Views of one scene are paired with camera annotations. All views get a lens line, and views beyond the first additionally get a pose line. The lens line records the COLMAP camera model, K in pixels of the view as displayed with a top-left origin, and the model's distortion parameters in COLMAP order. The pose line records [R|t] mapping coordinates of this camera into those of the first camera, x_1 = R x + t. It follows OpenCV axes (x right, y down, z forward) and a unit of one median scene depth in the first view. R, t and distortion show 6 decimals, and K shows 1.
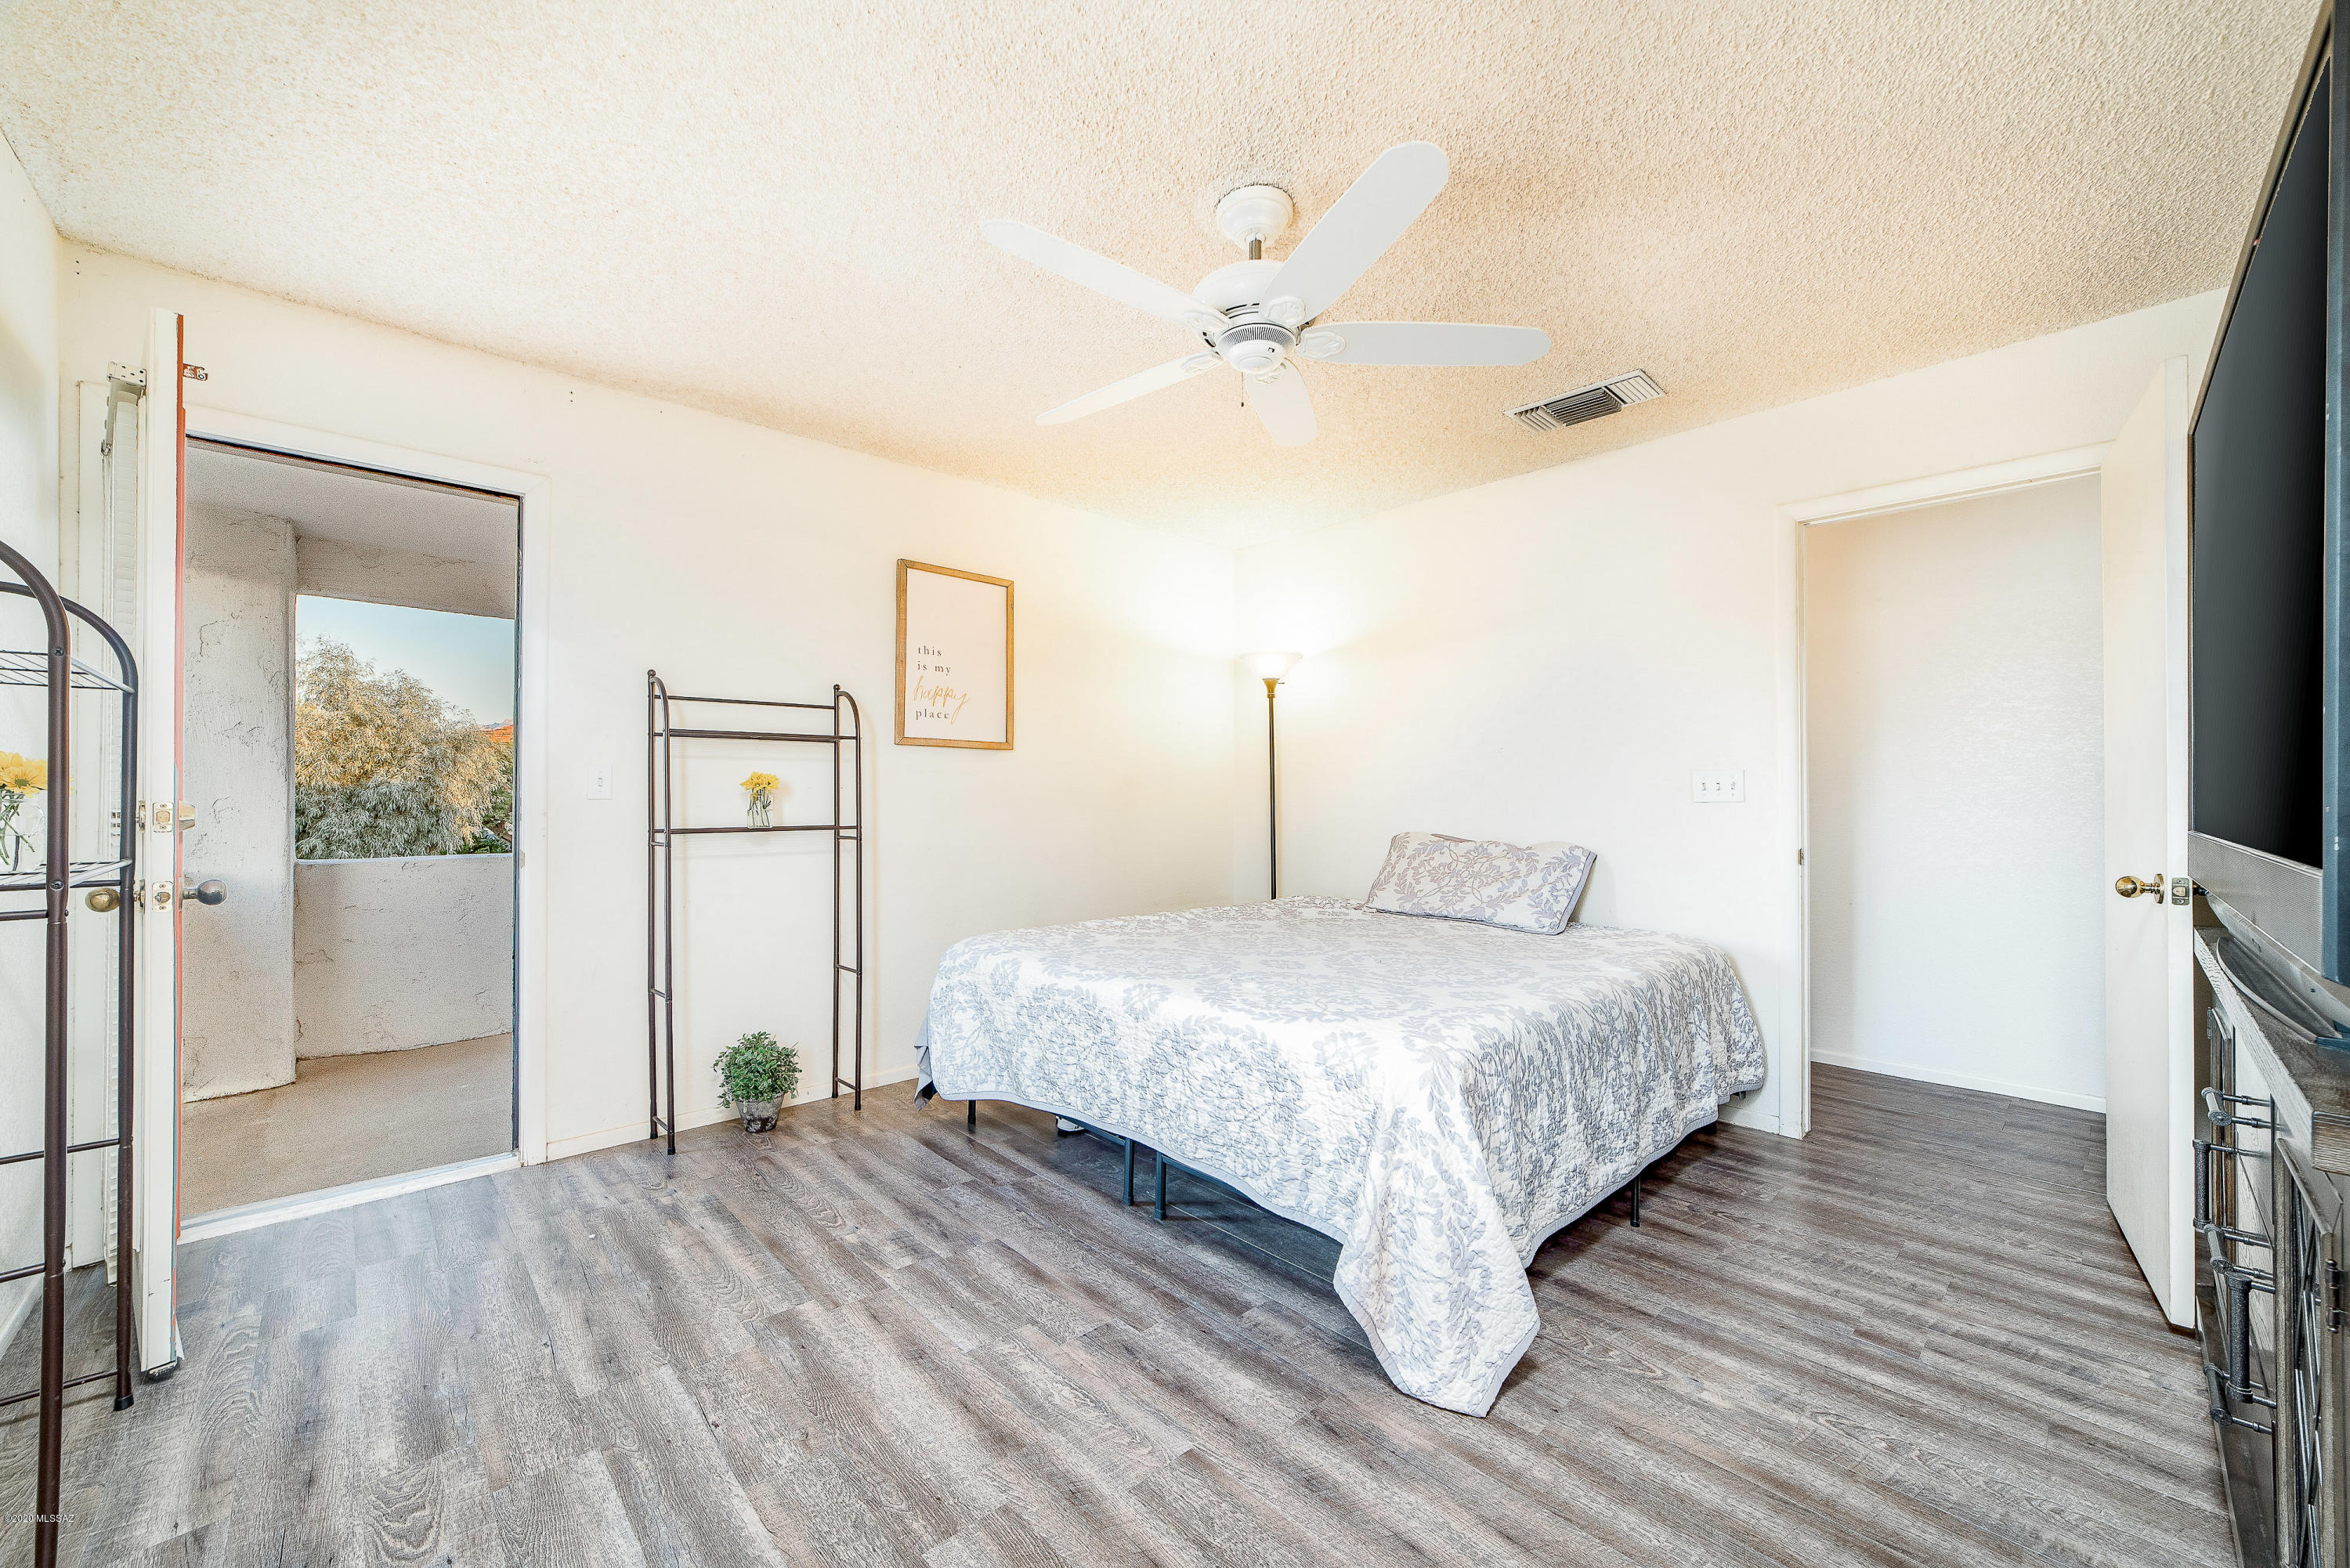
lens RADIAL K [[894.6, 0, 1167.6], [0, 894.6, 790.9], [0, 0, 1]] dist [-0.028991, 0.012093]
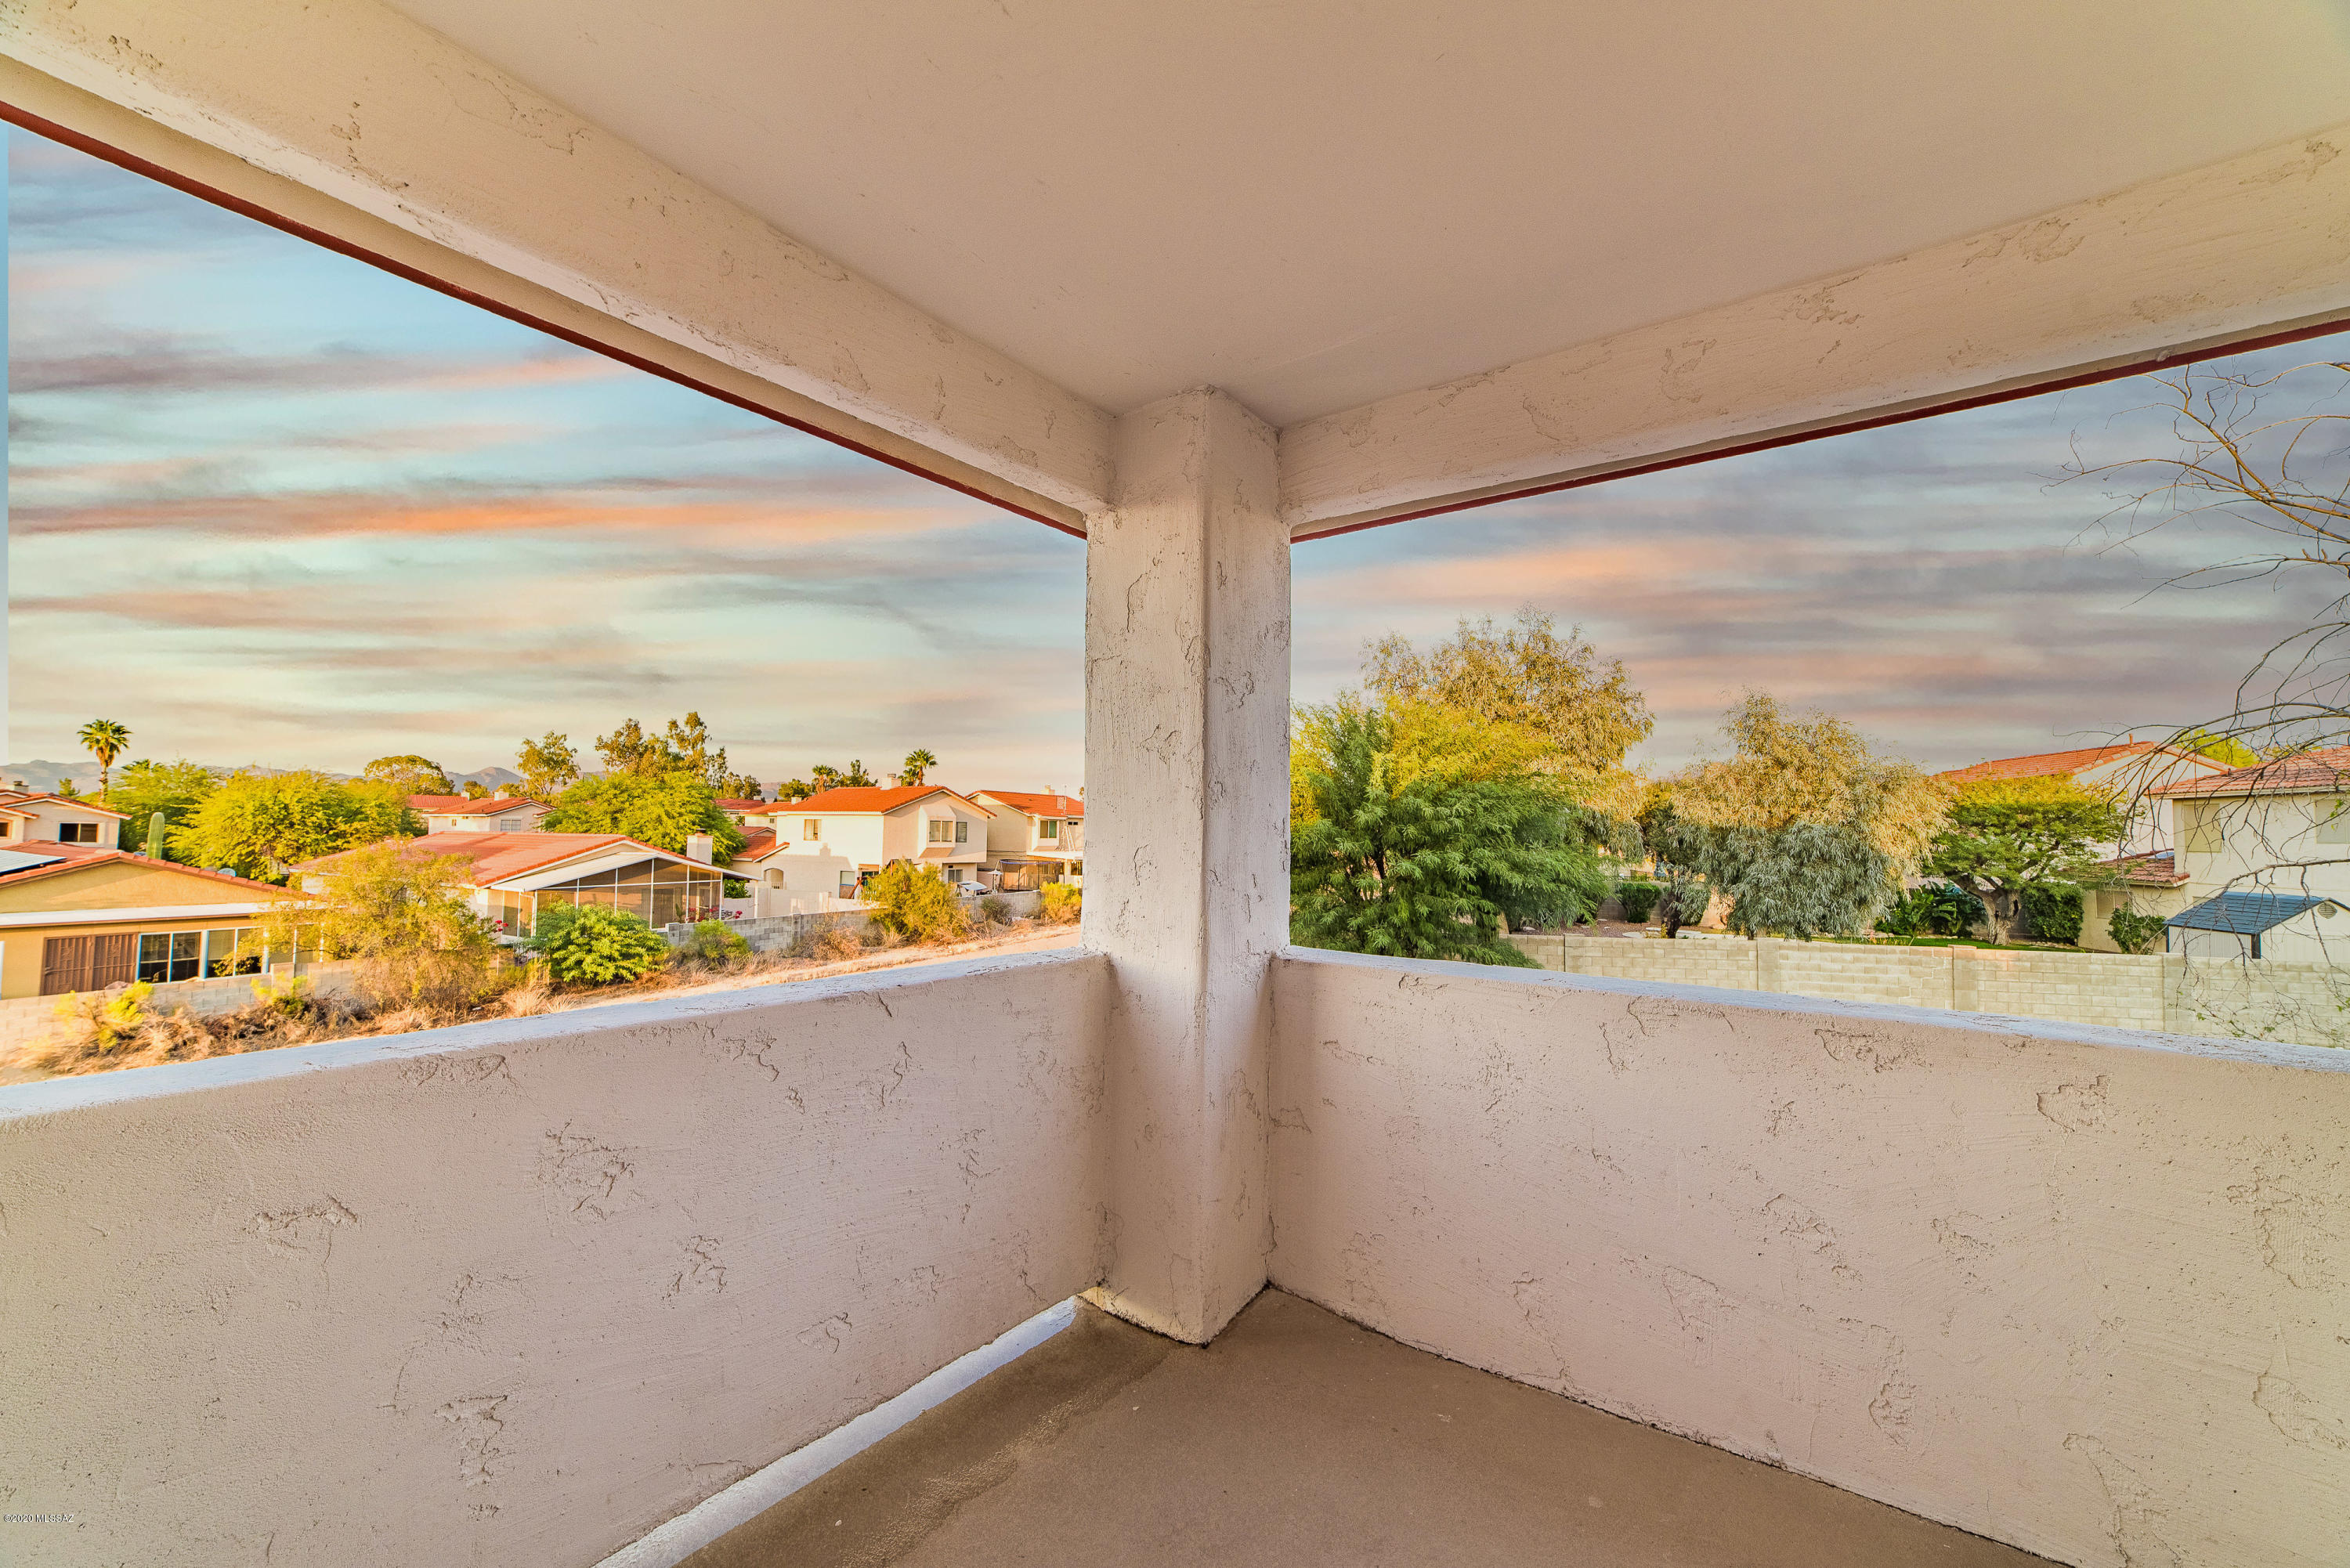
lens RADIAL K [[894.6, 0, 1167.6], [0, 894.6, 790.9], [0, 0, 1]] dist [-0.028991, 0.012093]
pose [[0.169583, -0.043845, -0.984540, -0.083713], [-0.007627, 0.998922, -0.045799, -0.000341], [0.985486, 0.015276, 0.169065, 0.176840]]
